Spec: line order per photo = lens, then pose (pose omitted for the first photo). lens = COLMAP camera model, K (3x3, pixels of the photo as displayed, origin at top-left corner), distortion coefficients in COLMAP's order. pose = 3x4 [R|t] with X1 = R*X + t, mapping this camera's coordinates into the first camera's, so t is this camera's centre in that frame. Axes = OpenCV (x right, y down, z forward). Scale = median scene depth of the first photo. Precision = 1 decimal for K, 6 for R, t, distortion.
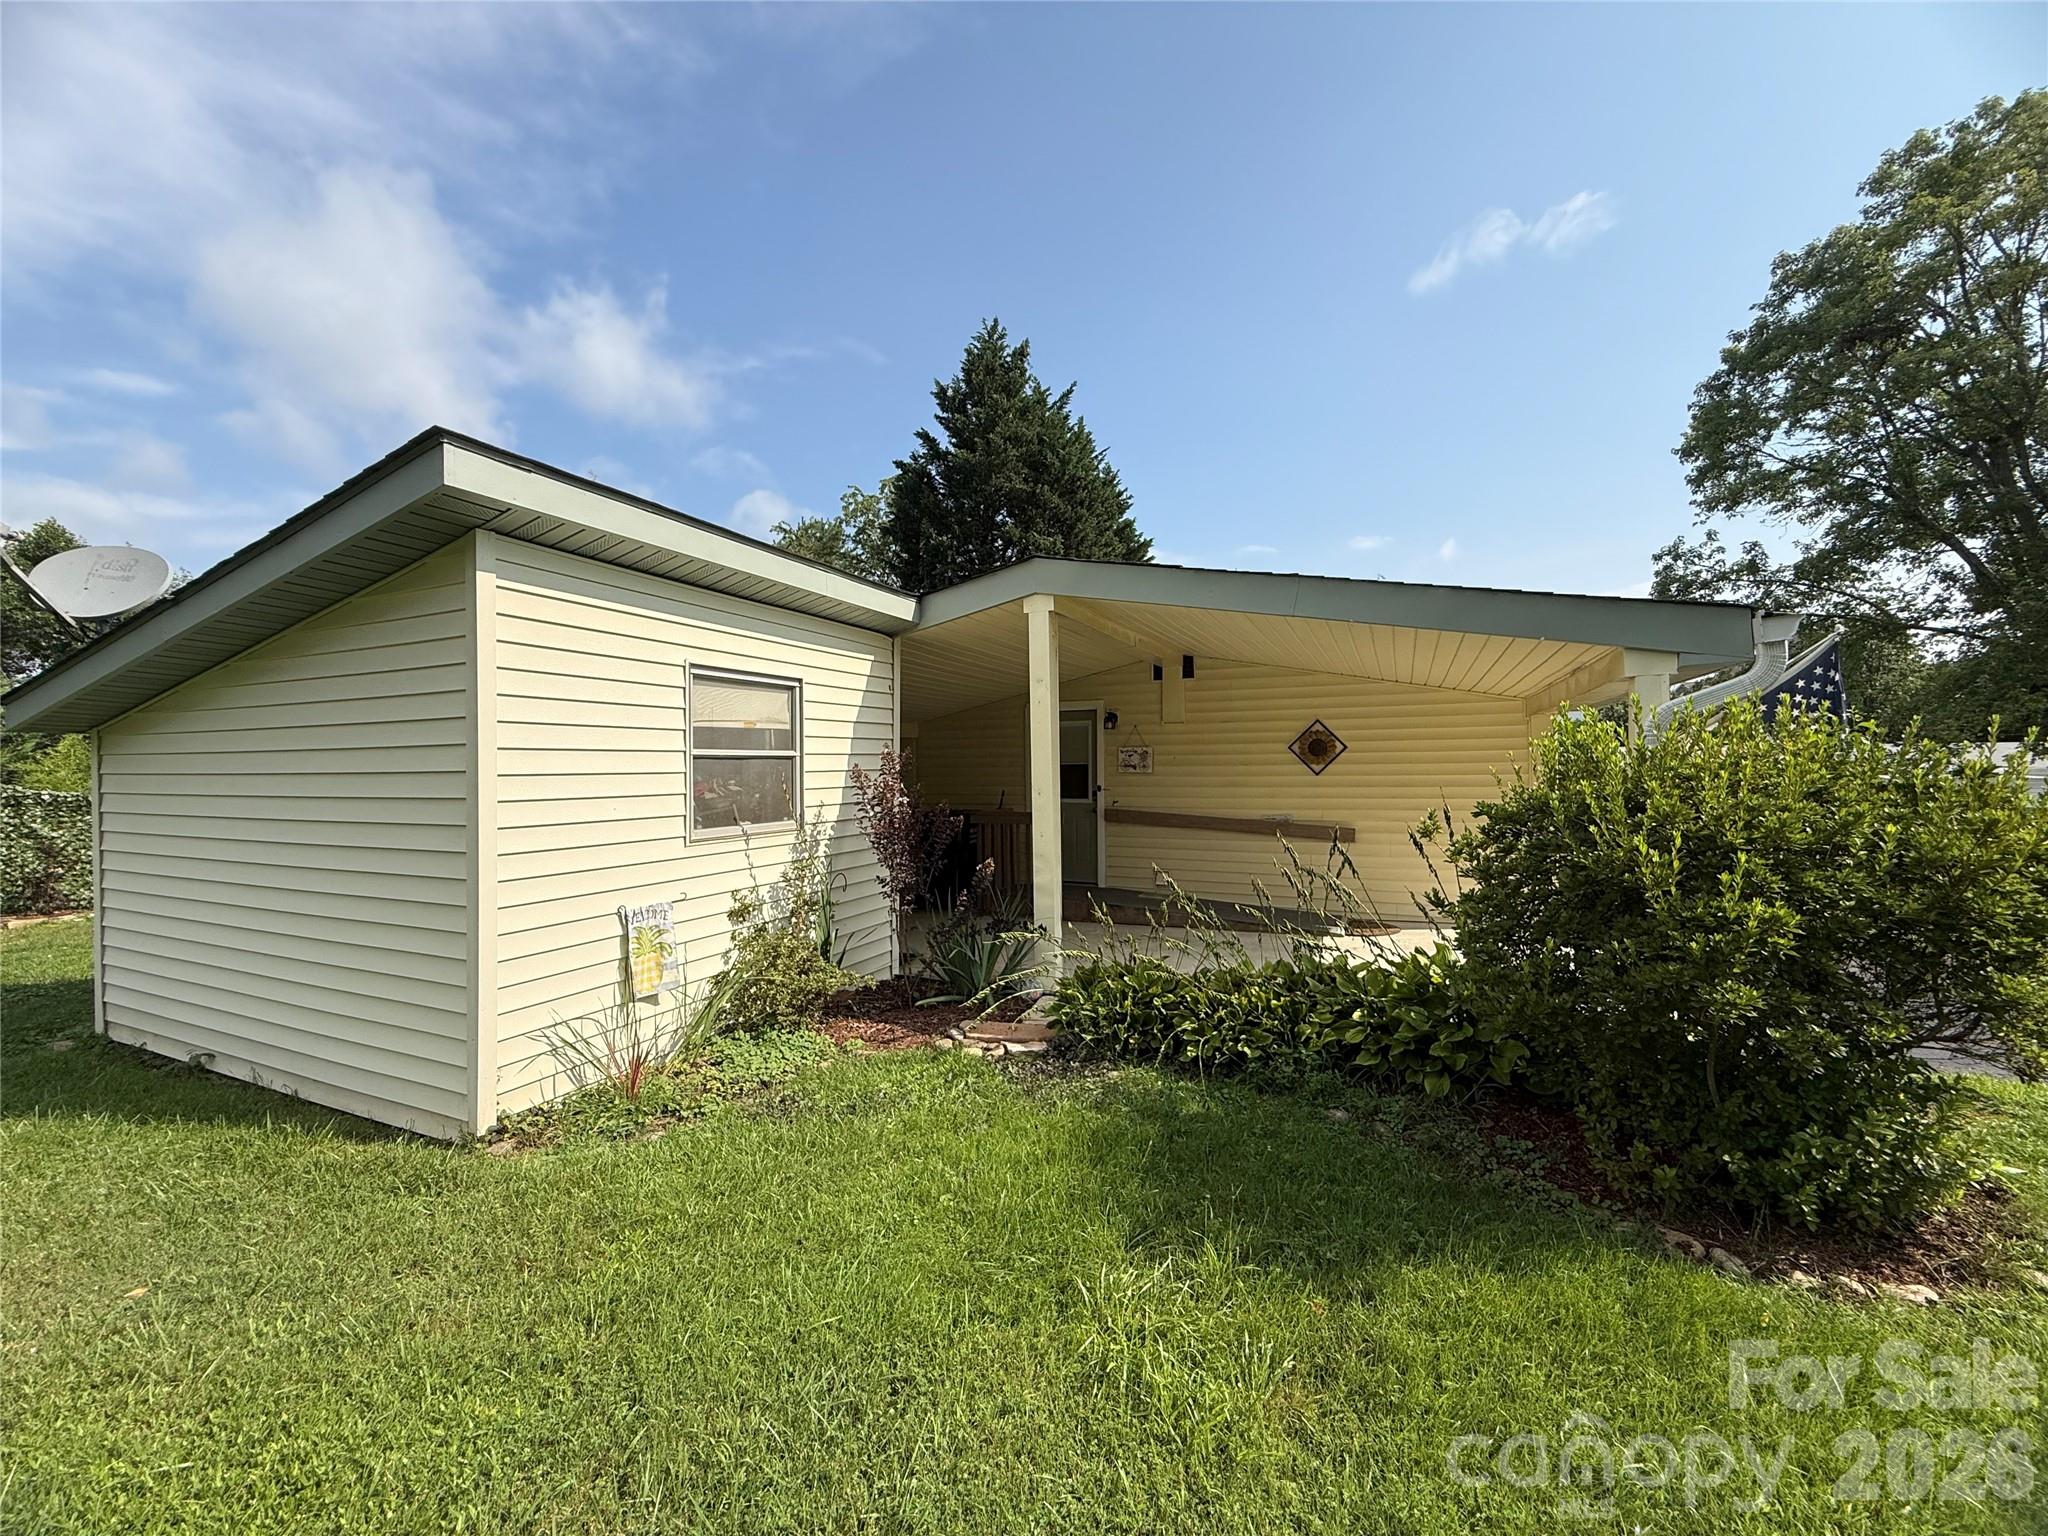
lens RADIAL K [[817.3, 0, 1020.8], [0, 817.3, 767.4], [0, 0, 1]] dist [0.000896, 0.000094]
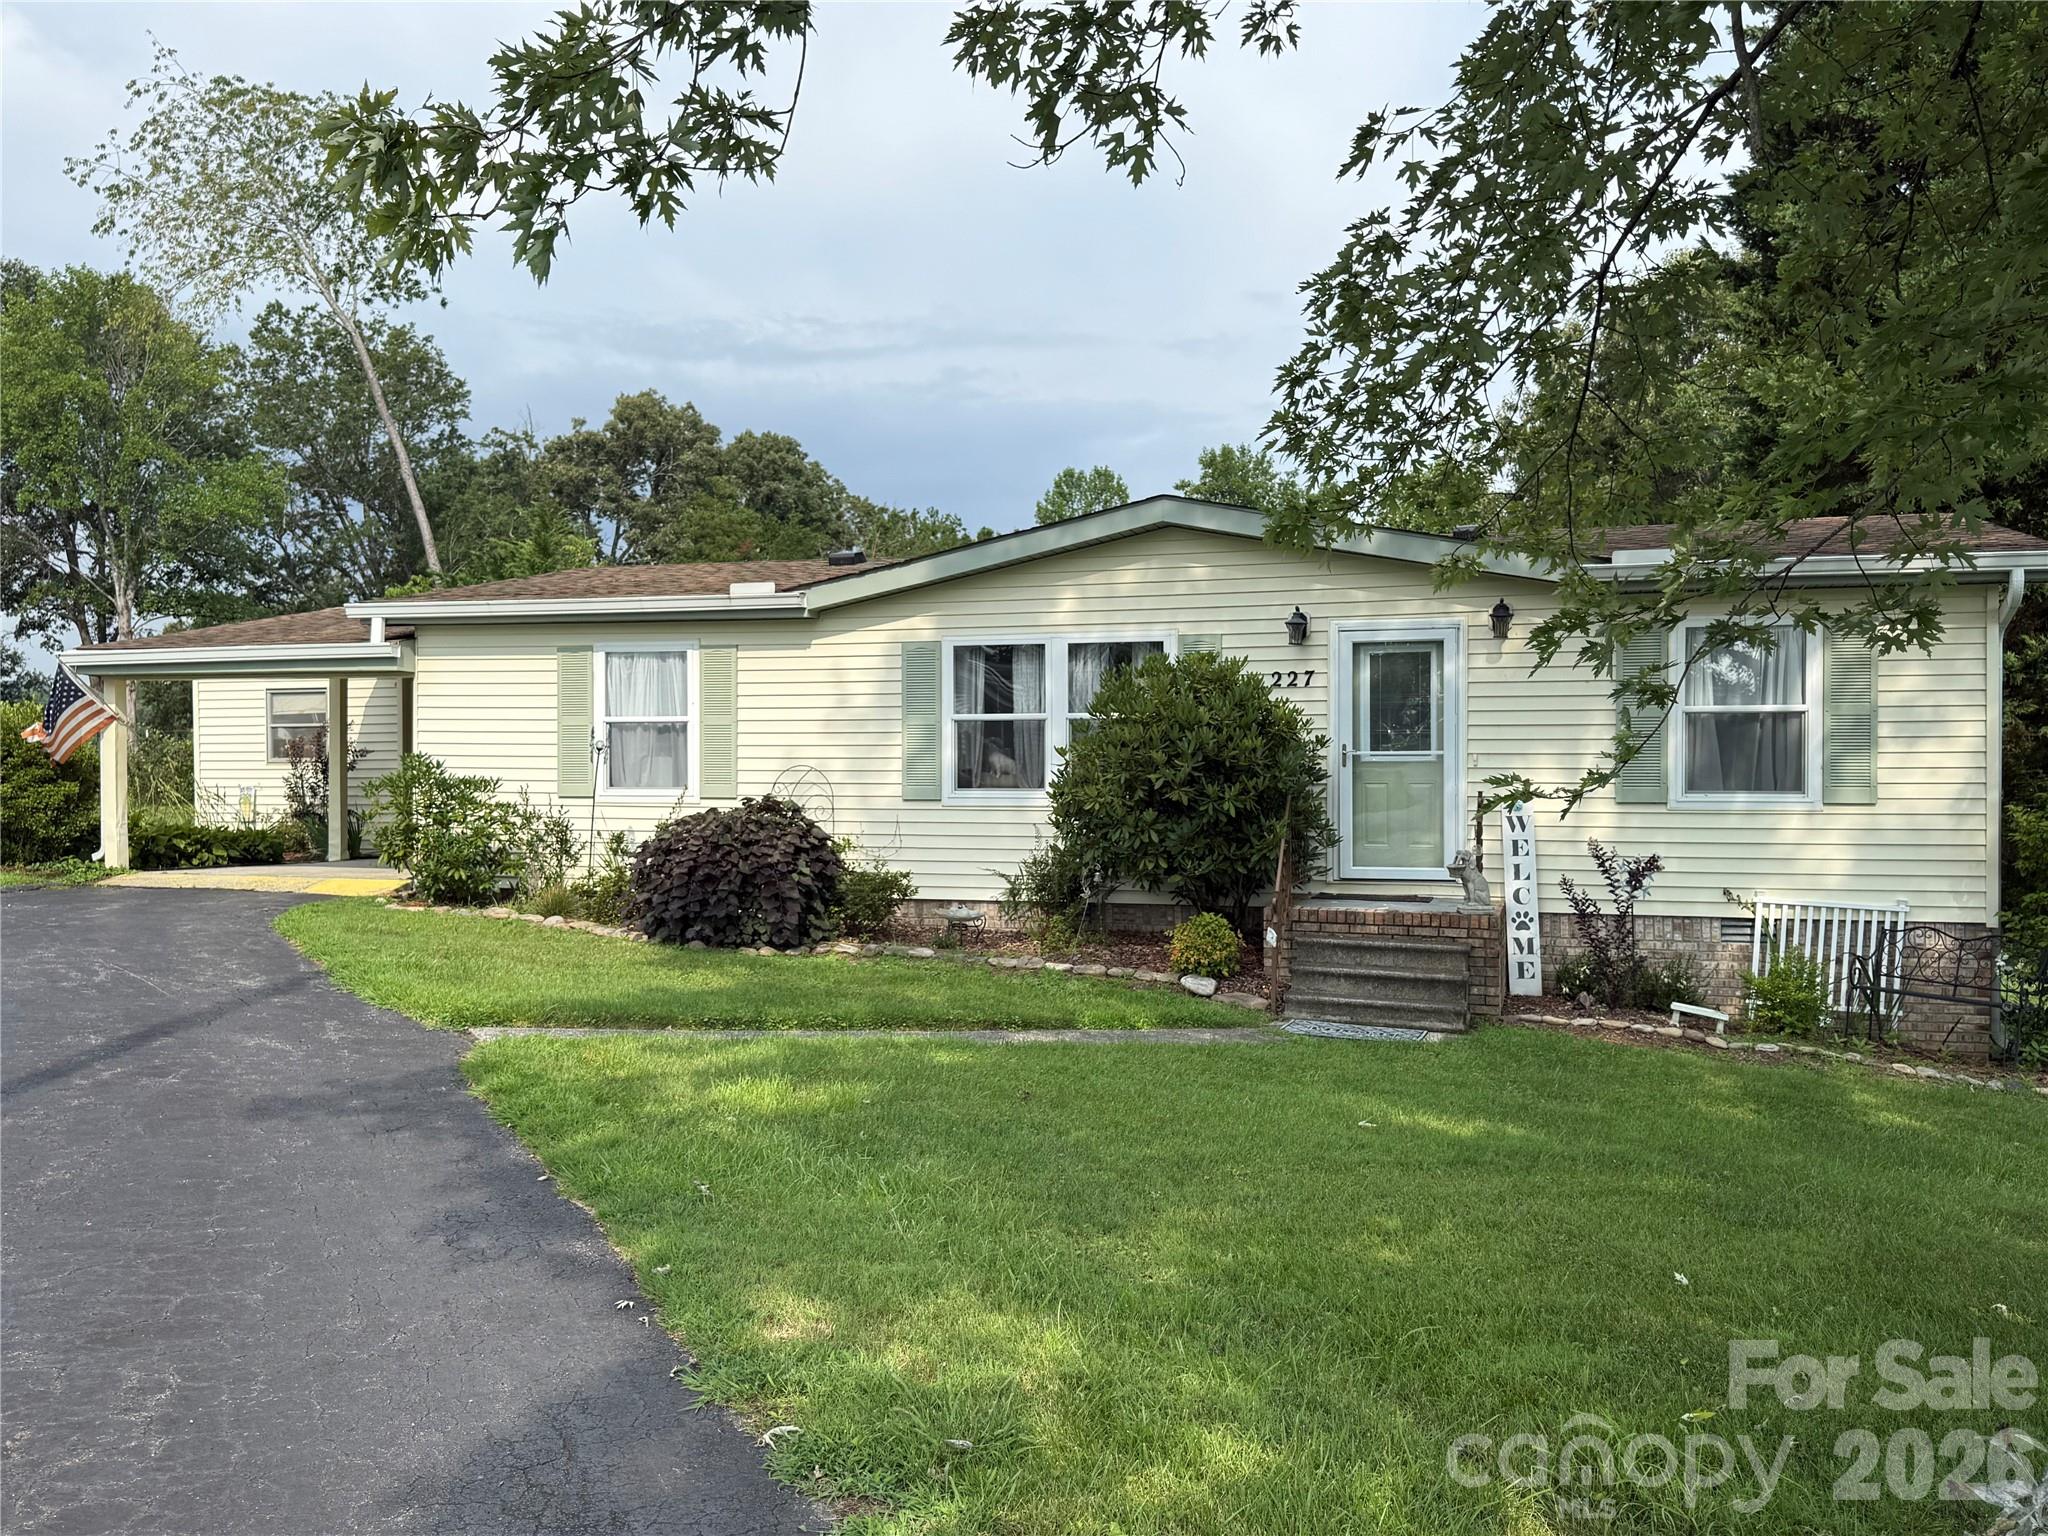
lens RADIAL K [[1701.0, 0, 1024.0], [0, 1701.0, 768.0], [0, 0, 1]] dist [0.130322, -0.214693]
pose [[0.151572, 0.010135, -0.988394, 3.666858], [0.001565, 0.999944, 0.010493, 0.041765], [0.988445, -0.003137, 0.151547, 1.785662]]
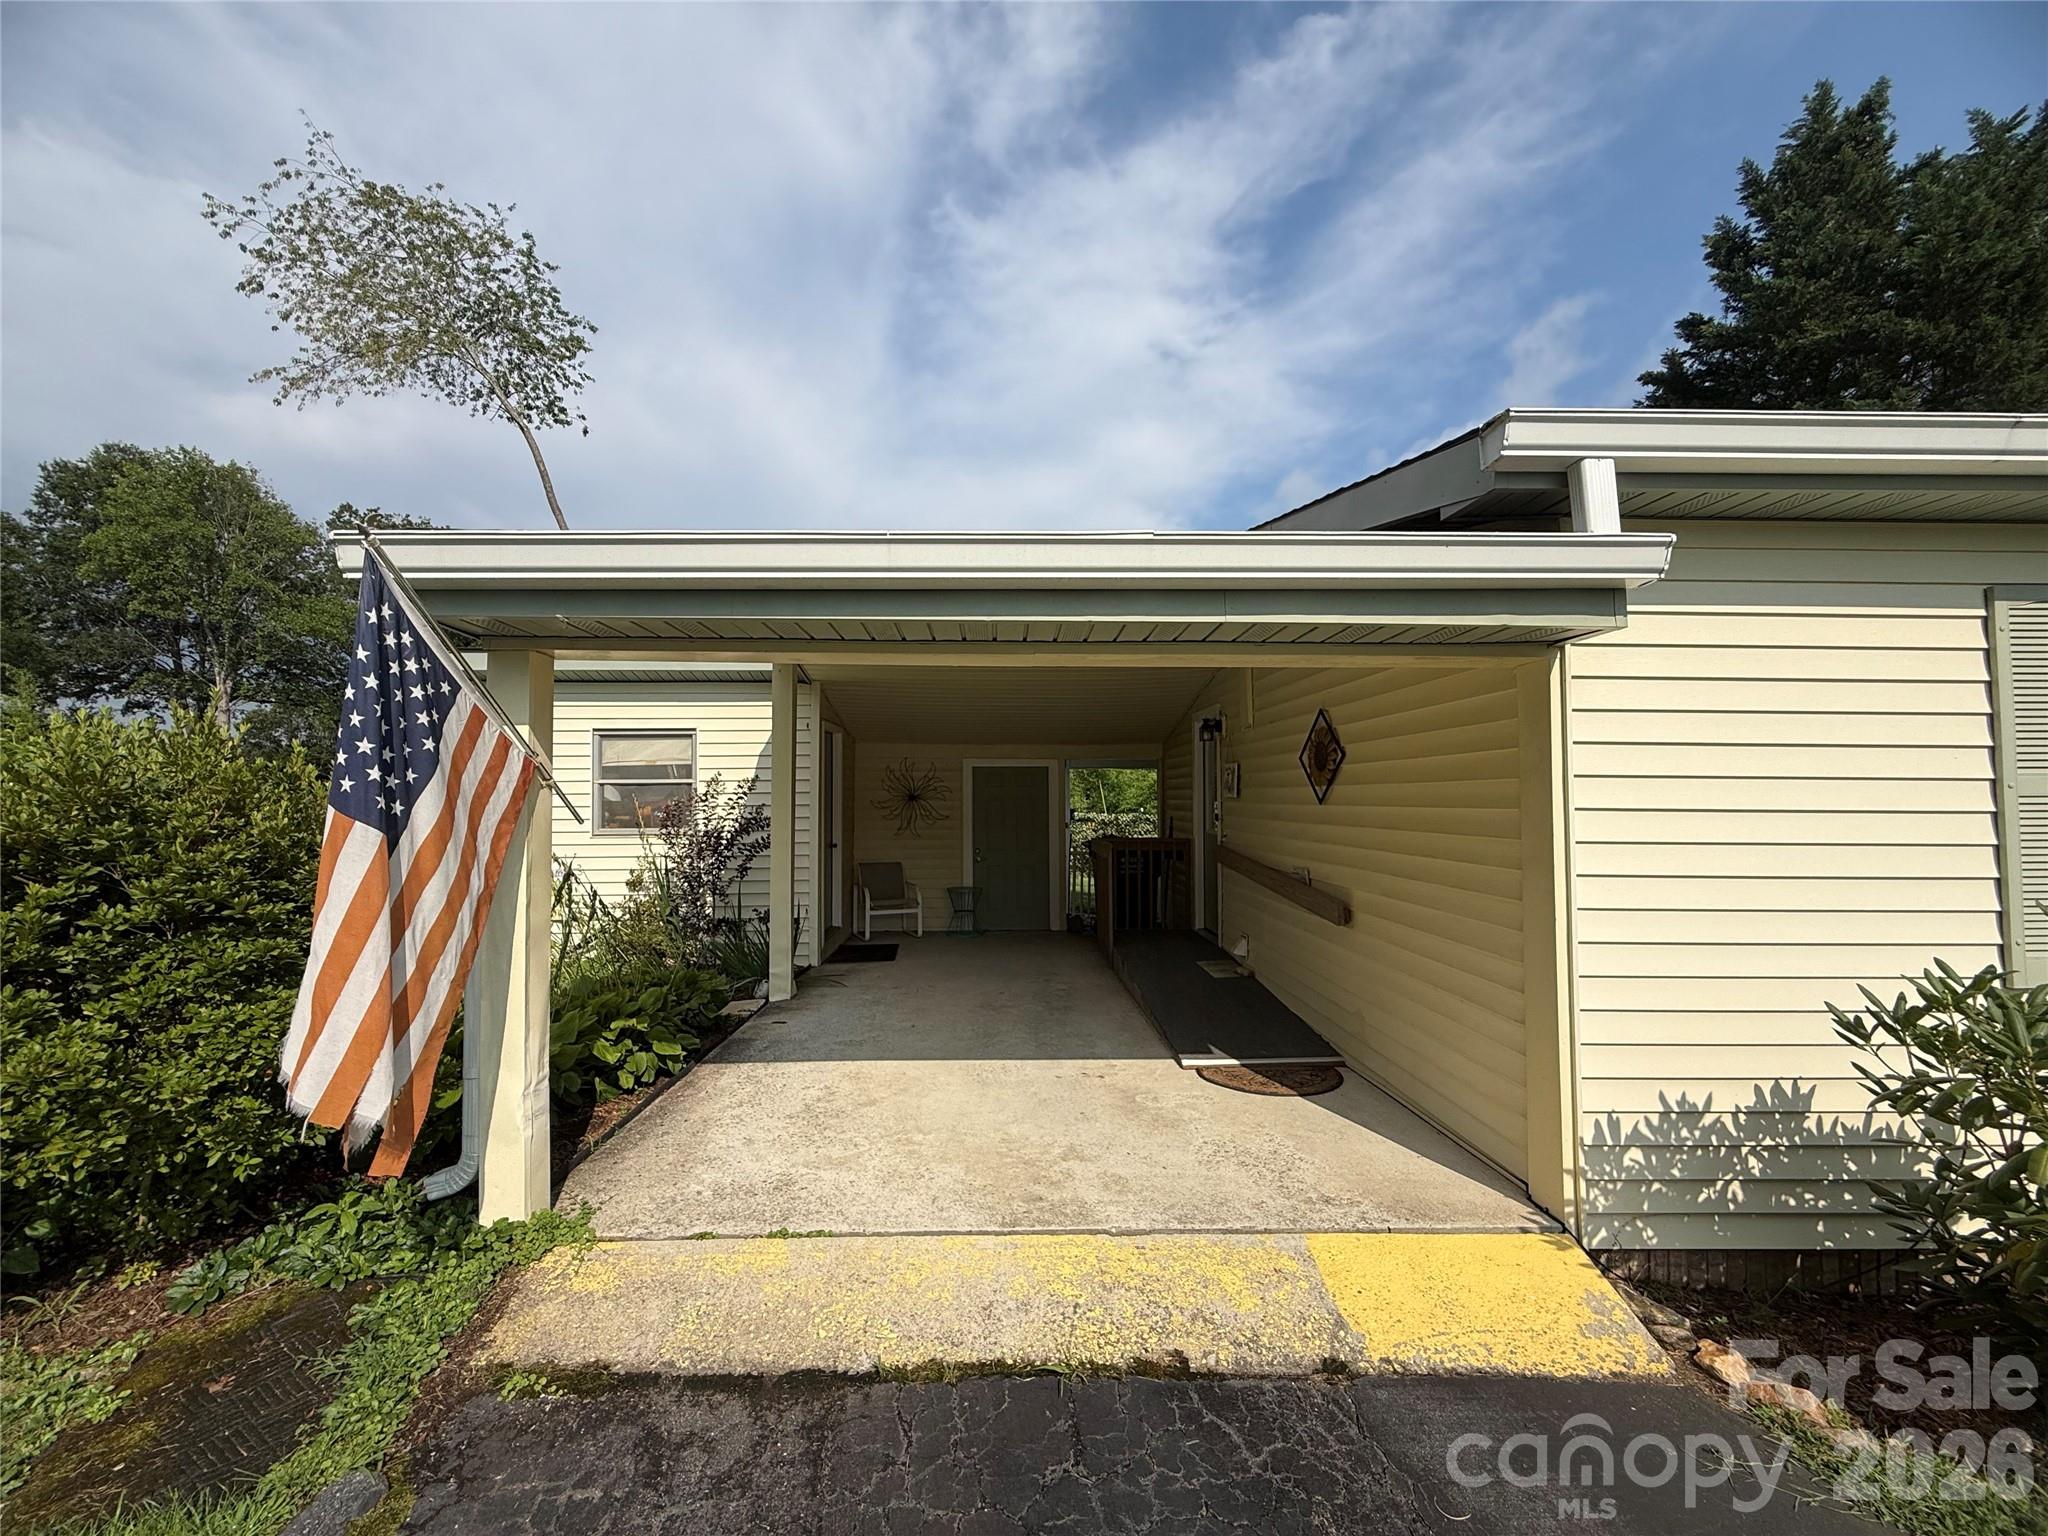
lens RADIAL K [[817.3, 0, 1020.8], [0, 817.3, 767.4], [0, 0, 1]] dist [0.000896, 0.000094]
pose [[0.442987, -0.025933, -0.896153, 1.126170], [-0.000970, 0.999567, -0.029405, 0.000684], [0.896527, 0.013895, 0.442770, 0.789638]]
